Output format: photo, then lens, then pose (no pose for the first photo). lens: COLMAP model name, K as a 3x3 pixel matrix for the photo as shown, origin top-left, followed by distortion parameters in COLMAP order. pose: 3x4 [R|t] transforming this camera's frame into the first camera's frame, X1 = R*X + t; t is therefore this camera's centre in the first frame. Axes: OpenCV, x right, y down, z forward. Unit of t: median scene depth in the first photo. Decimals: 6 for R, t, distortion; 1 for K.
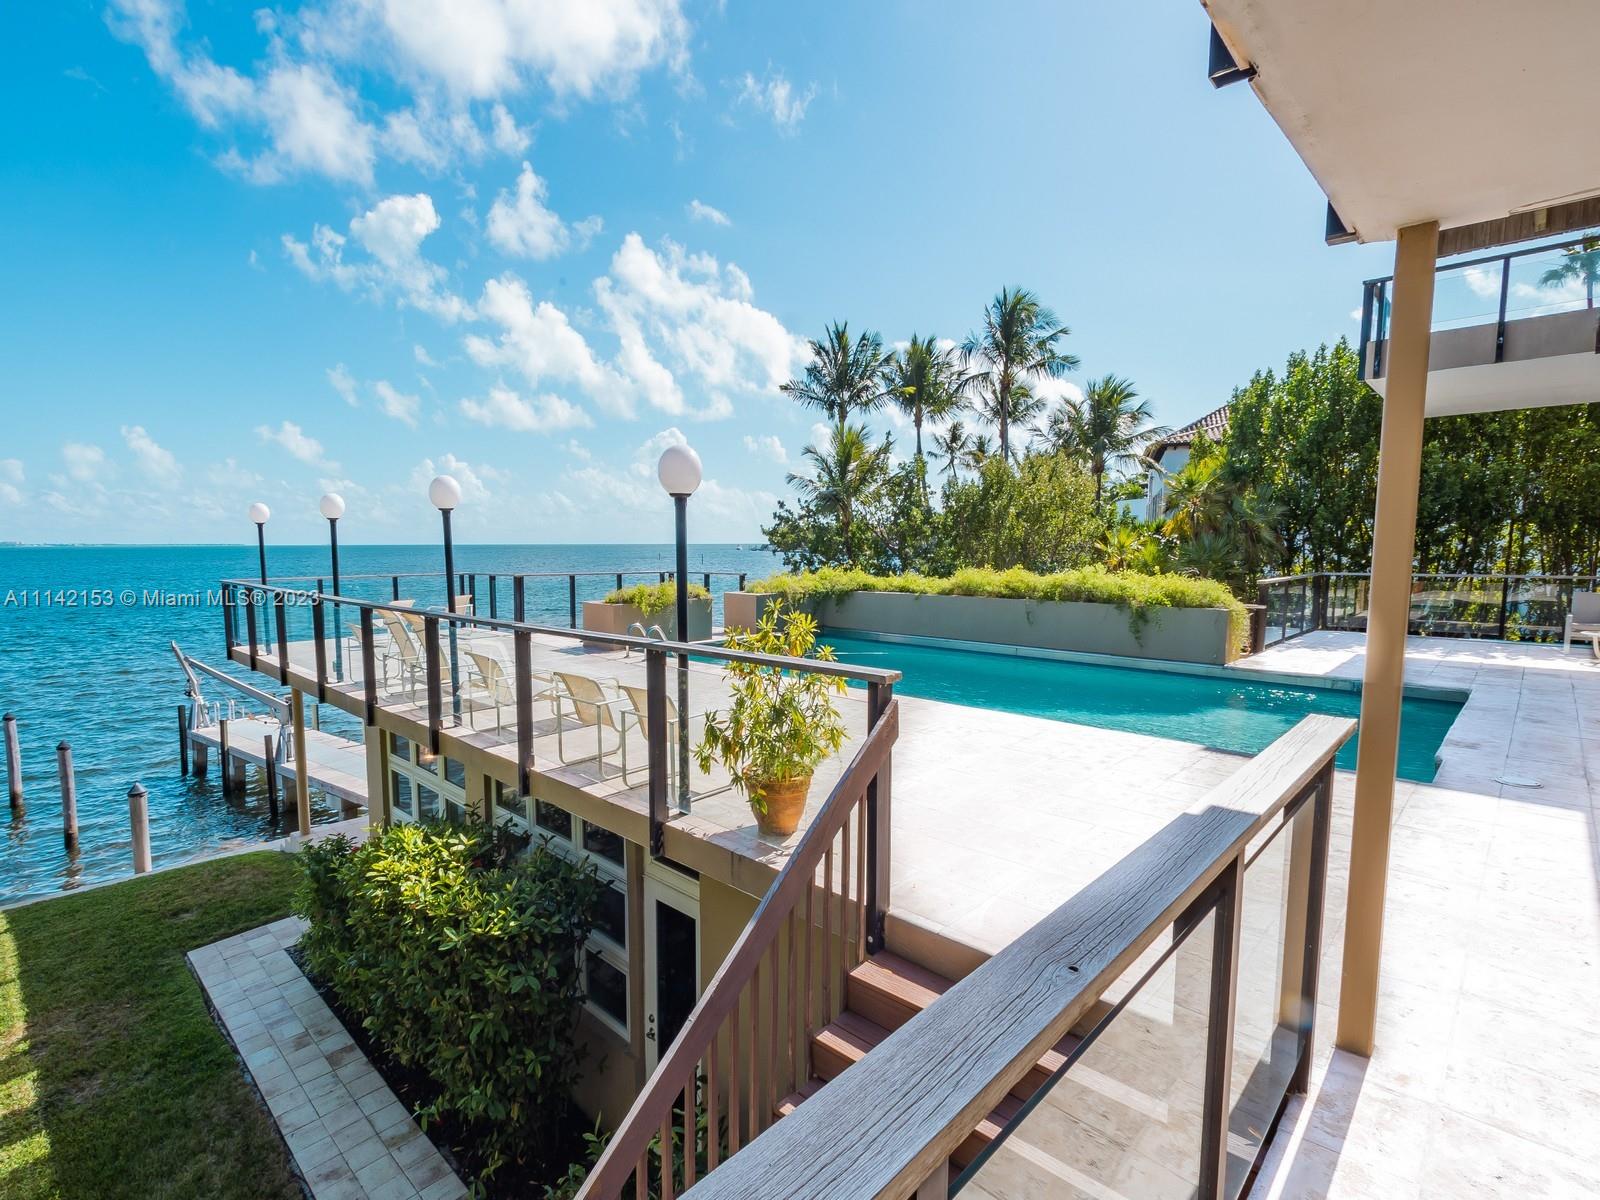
lens RADIAL K [[793.6, 0, 798.7], [0, 793.6, 627.6], [0, 0, 1]] dist [0.015169, -0.000262]
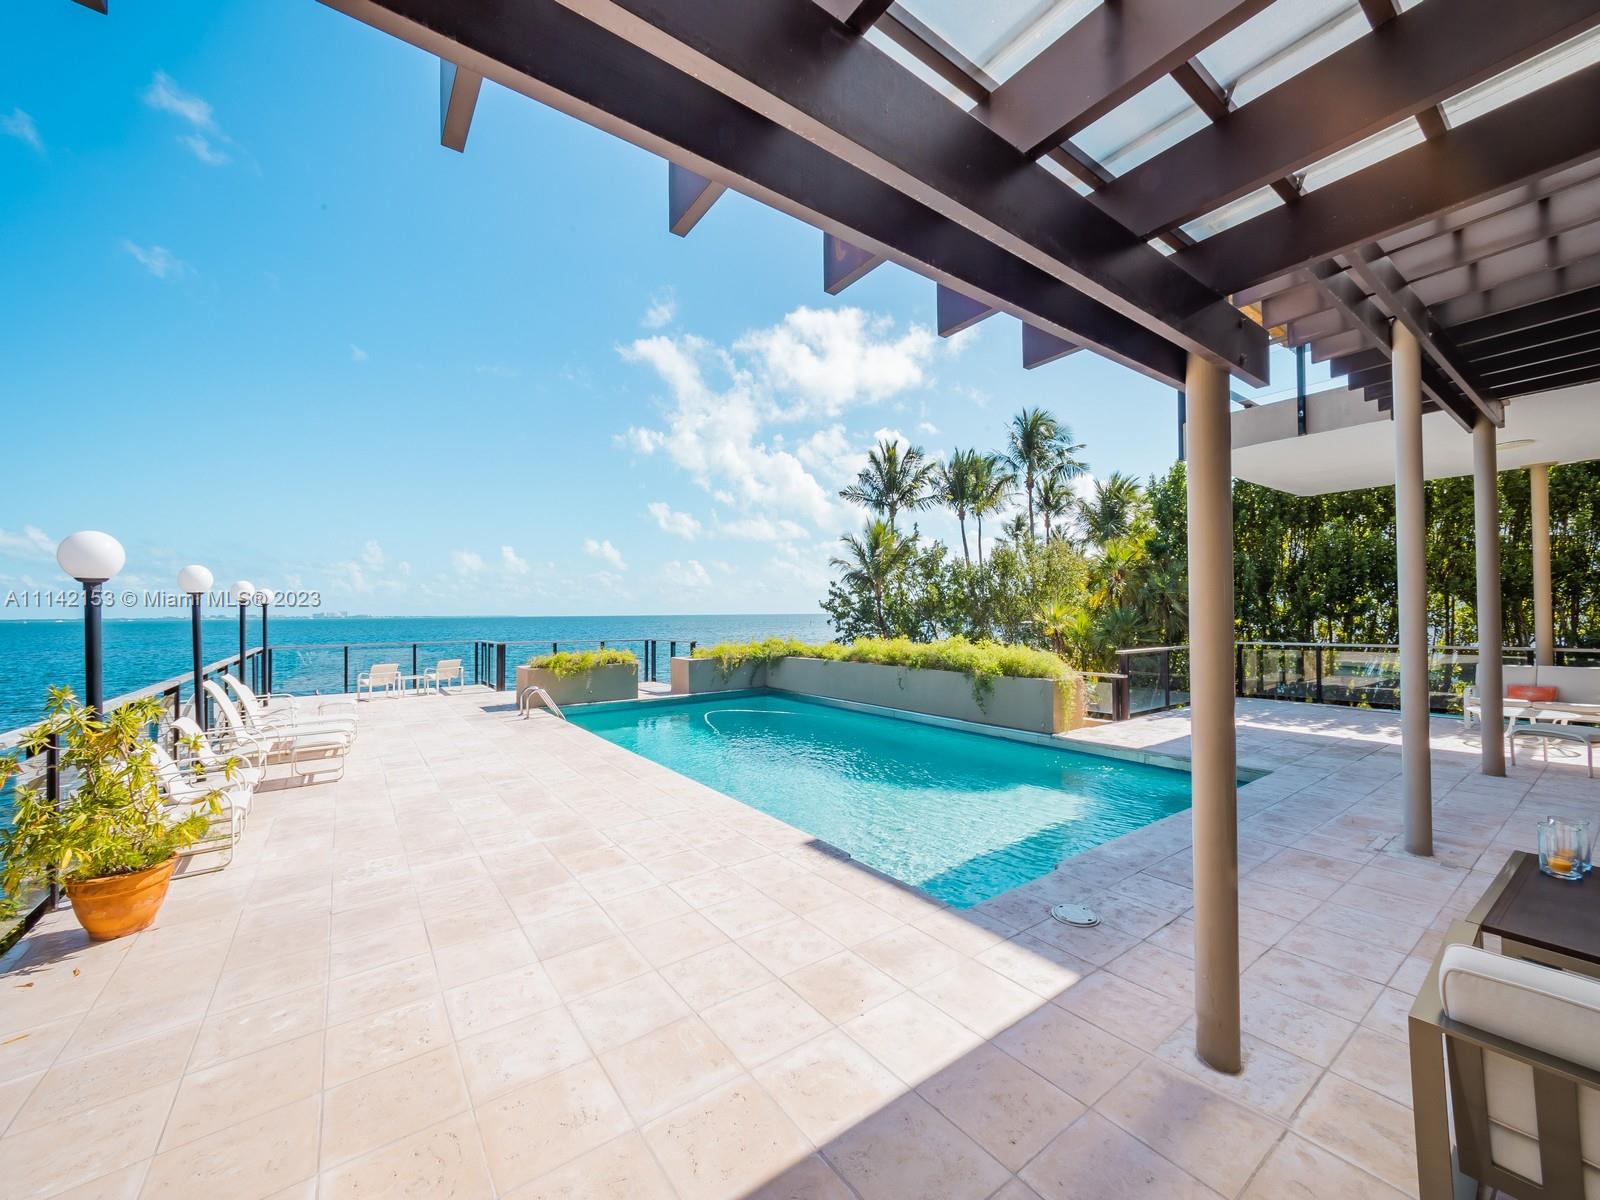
lens RADIAL K [[624.0, 0, 814.4], [0, 624.0, 606.7], [0, 0, 1]] dist [0.000179, -0.000038]
pose [[0.987326, -0.004681, -0.158637, 0.114980], [-0.013952, 0.993135, -0.116141, -0.005798], [0.158091, 0.116883, 0.980482, 0.049554]]
